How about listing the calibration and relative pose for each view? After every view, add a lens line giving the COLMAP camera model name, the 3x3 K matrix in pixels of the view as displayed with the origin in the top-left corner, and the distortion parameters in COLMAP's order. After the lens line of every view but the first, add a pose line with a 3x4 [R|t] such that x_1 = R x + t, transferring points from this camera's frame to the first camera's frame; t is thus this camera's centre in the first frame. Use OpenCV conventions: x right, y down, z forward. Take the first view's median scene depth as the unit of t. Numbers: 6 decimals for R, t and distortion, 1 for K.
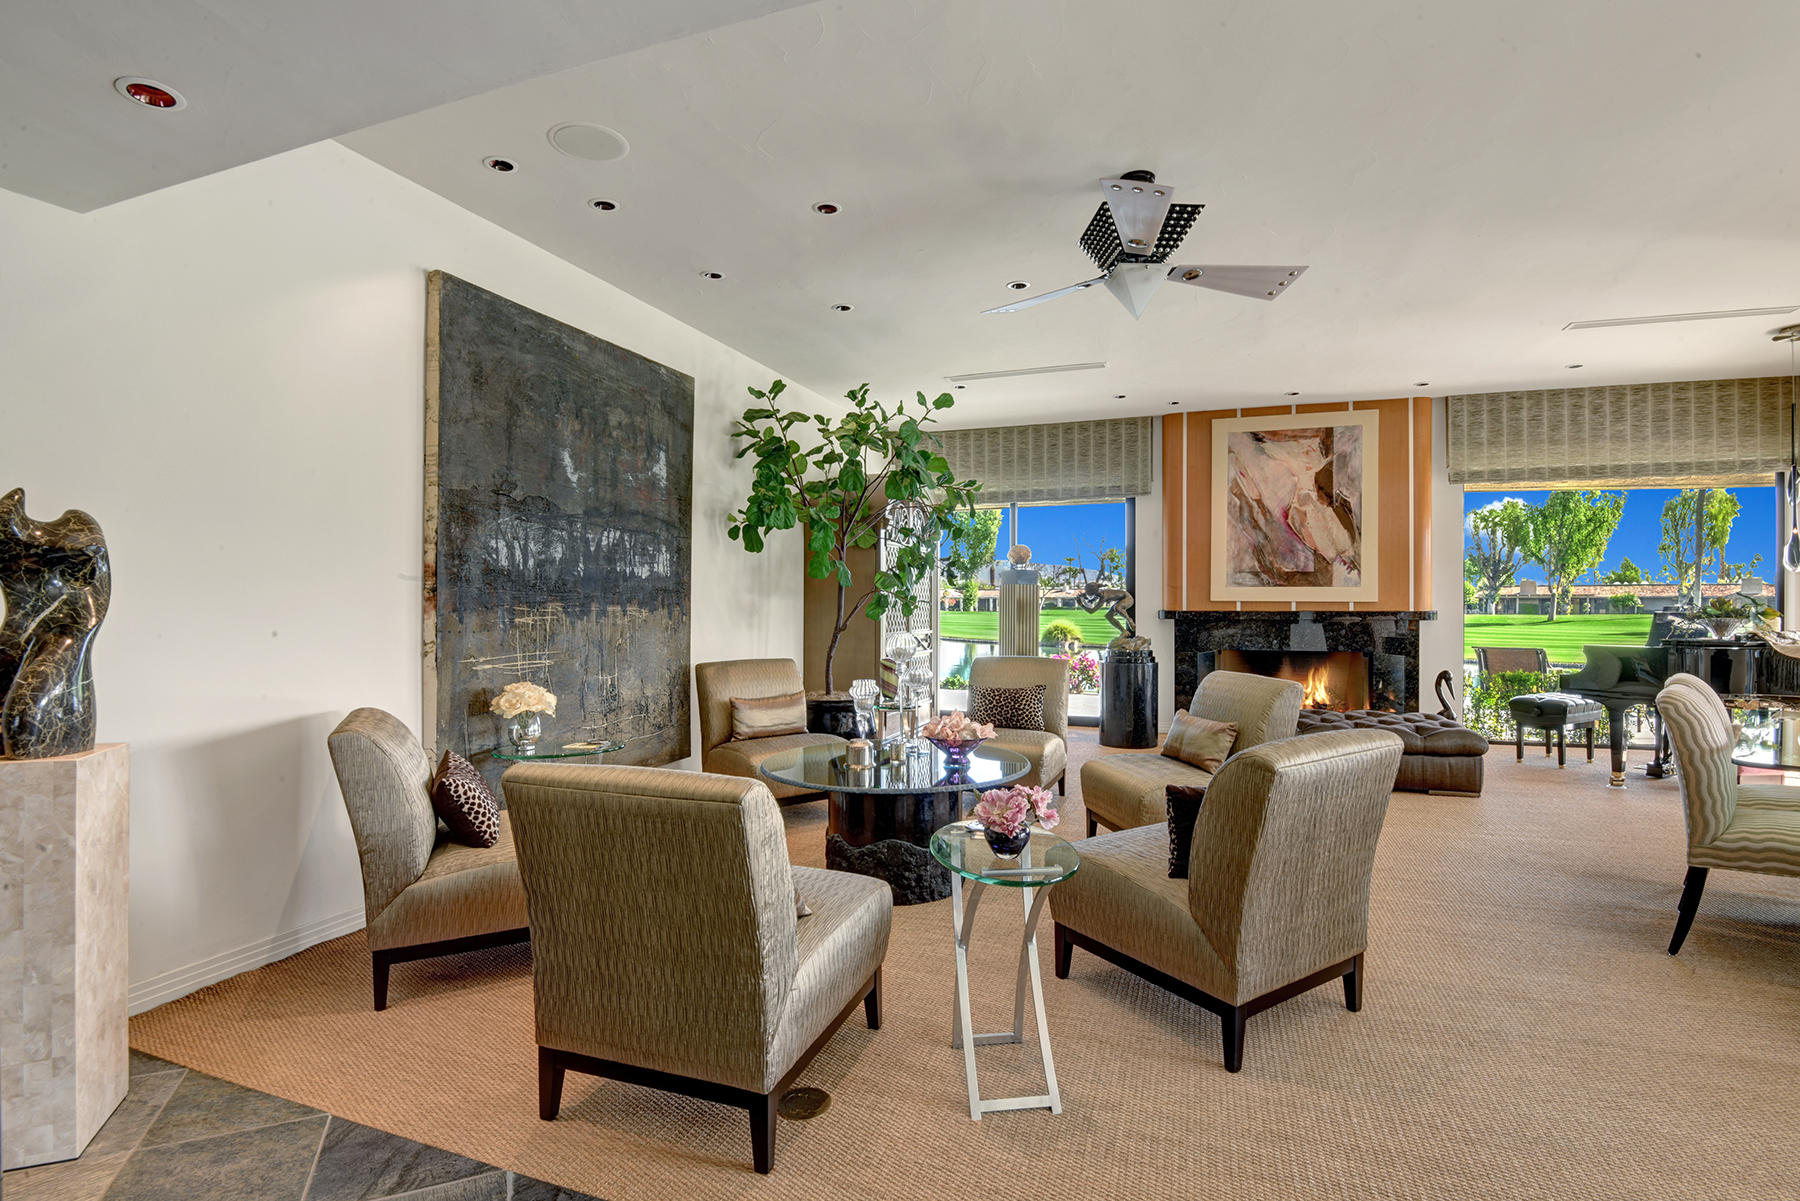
lens RADIAL K [[828.7, 0, 906.2], [0, 828.7, 609.7], [0, 0, 1]] dist [-0.013024, -0.009975]
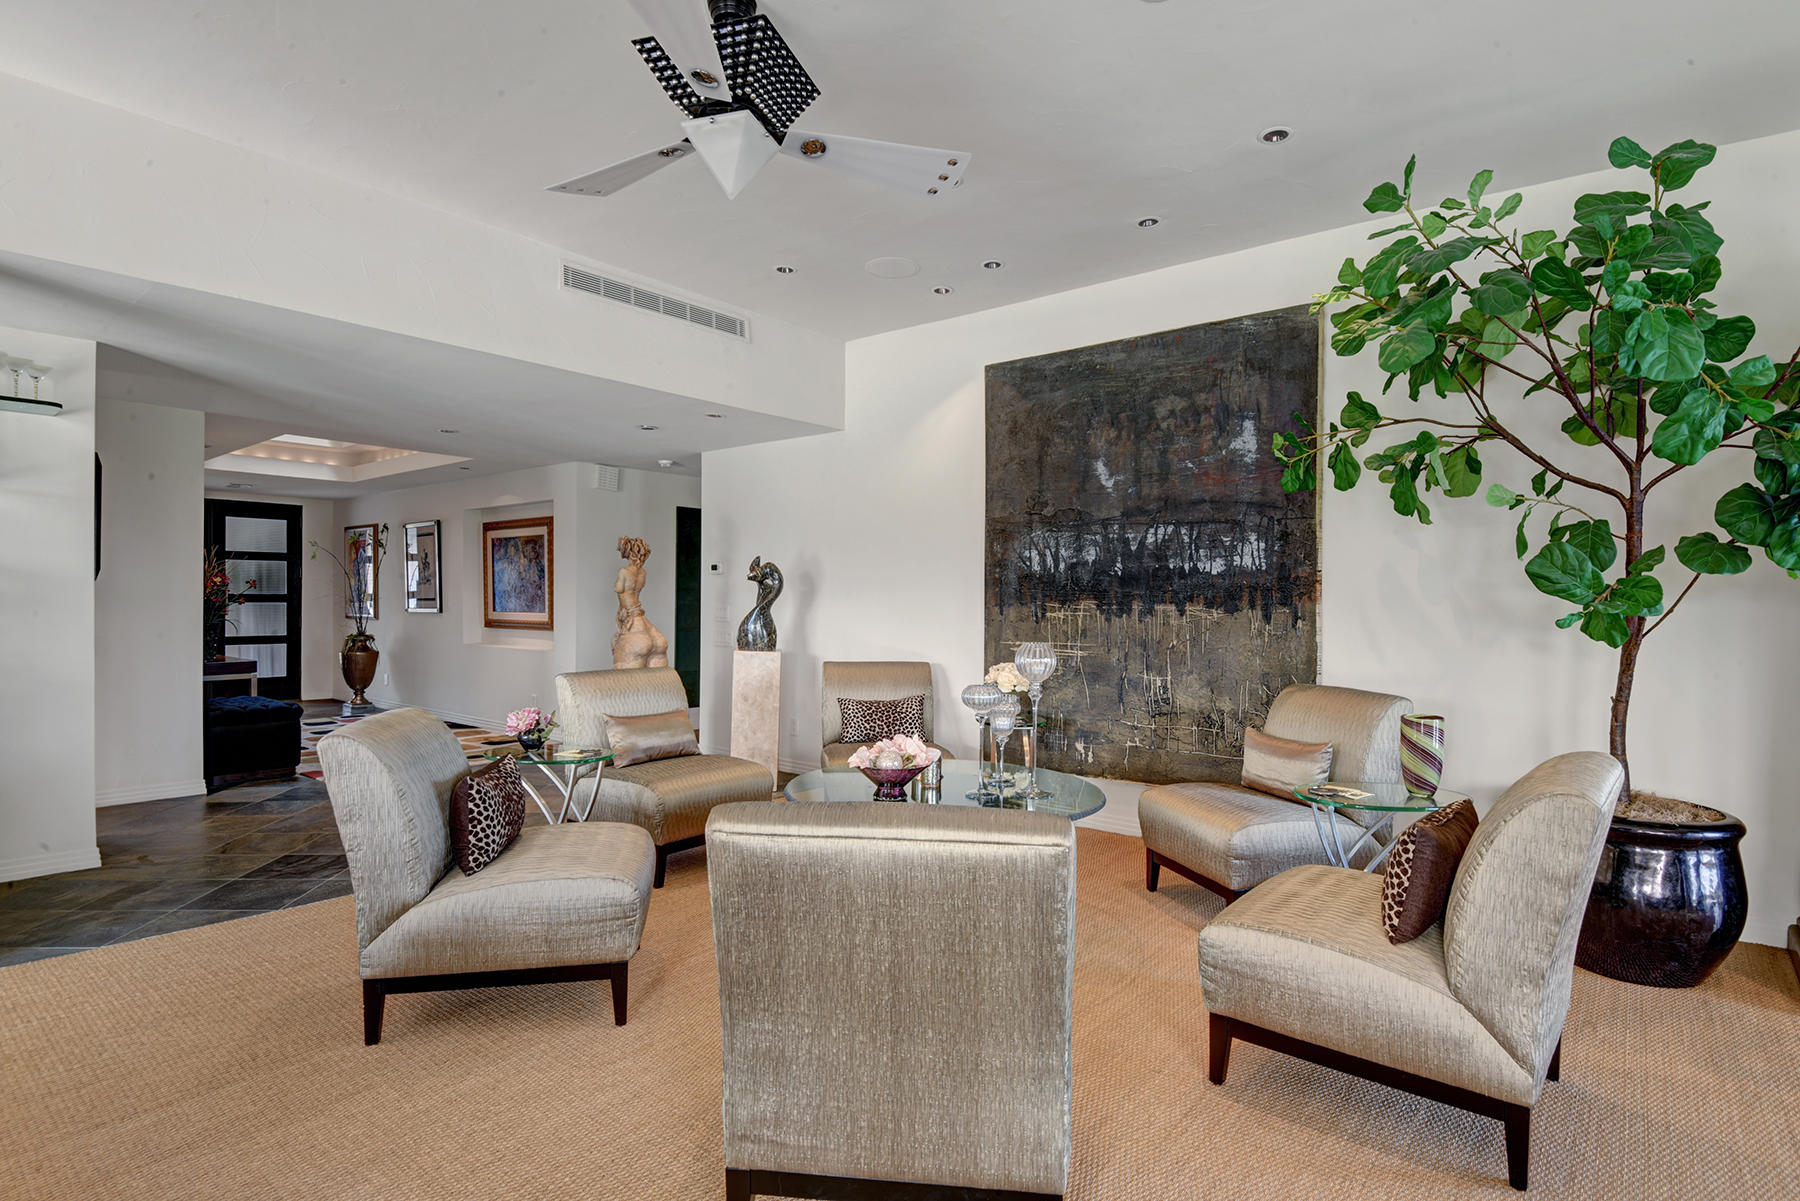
lens RADIAL K [[932.0, 0, 868.3], [0, 932.0, 604.5], [0, 0, 1]] dist [-0.005206, -0.017377]
pose [[-0.340194, 0.002235, -0.940353, 0.528533], [-0.021216, 0.999724, 0.010051, -0.005871], [0.940116, 0.023370, -0.340053, 0.713350]]
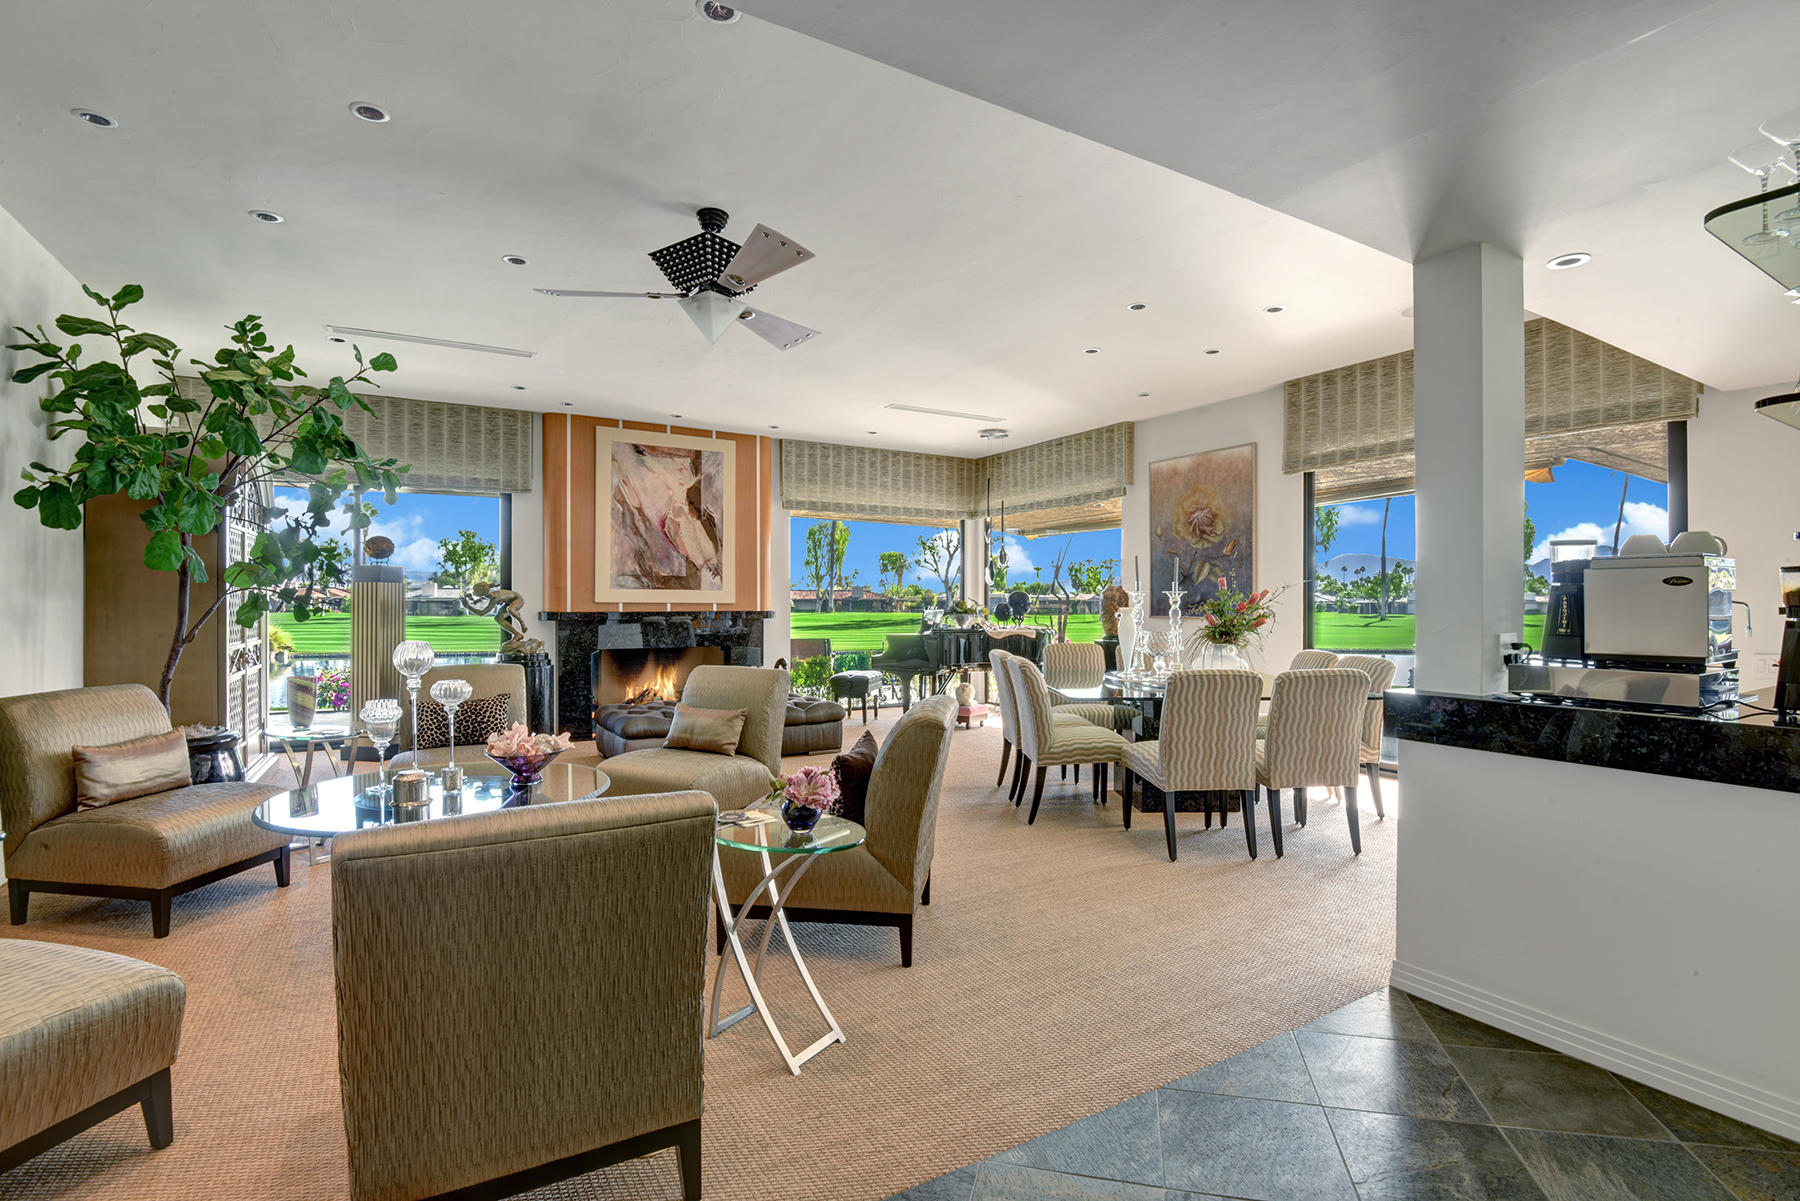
lens RADIAL K [[828.7, 0, 903.2], [0, 828.7, 609.9], [0, 0, 1]] dist [-0.013024, -0.009975]
pose [[0.650410, -0.003961, 0.759573, -0.189602], [0.004769, 0.999988, 0.001131, -0.000699], [-0.759568, 0.002887, 0.650421, 0.049864]]
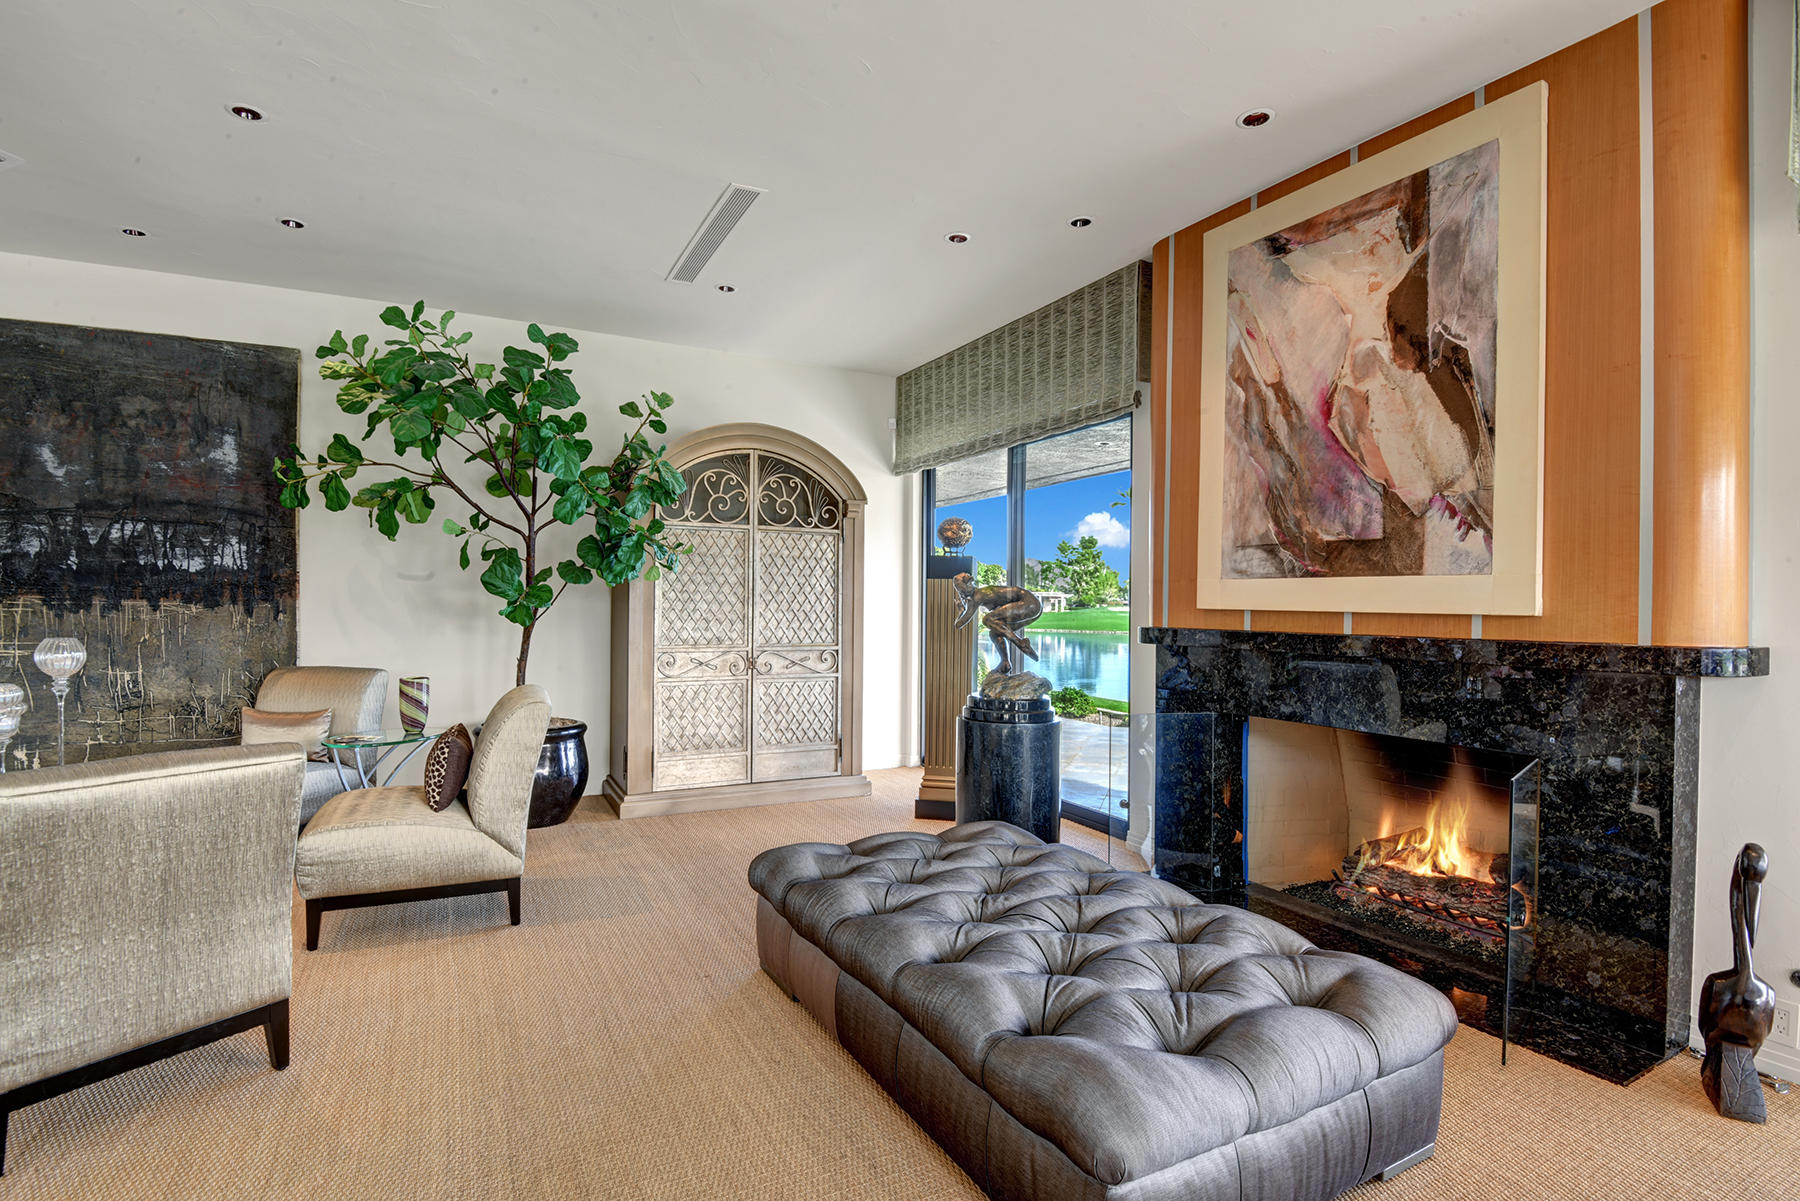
lens RADIAL K [[863.1, 0, 917.2], [0, 863.1, 619.5], [0, 0, 1]] dist [-0.019074, -0.007183]
pose [[0.741764, 0.020283, -0.670354, 0.681768], [-0.020745, 0.999758, 0.007295, -0.005521], [0.670340, 0.008496, 0.742005, 0.602088]]
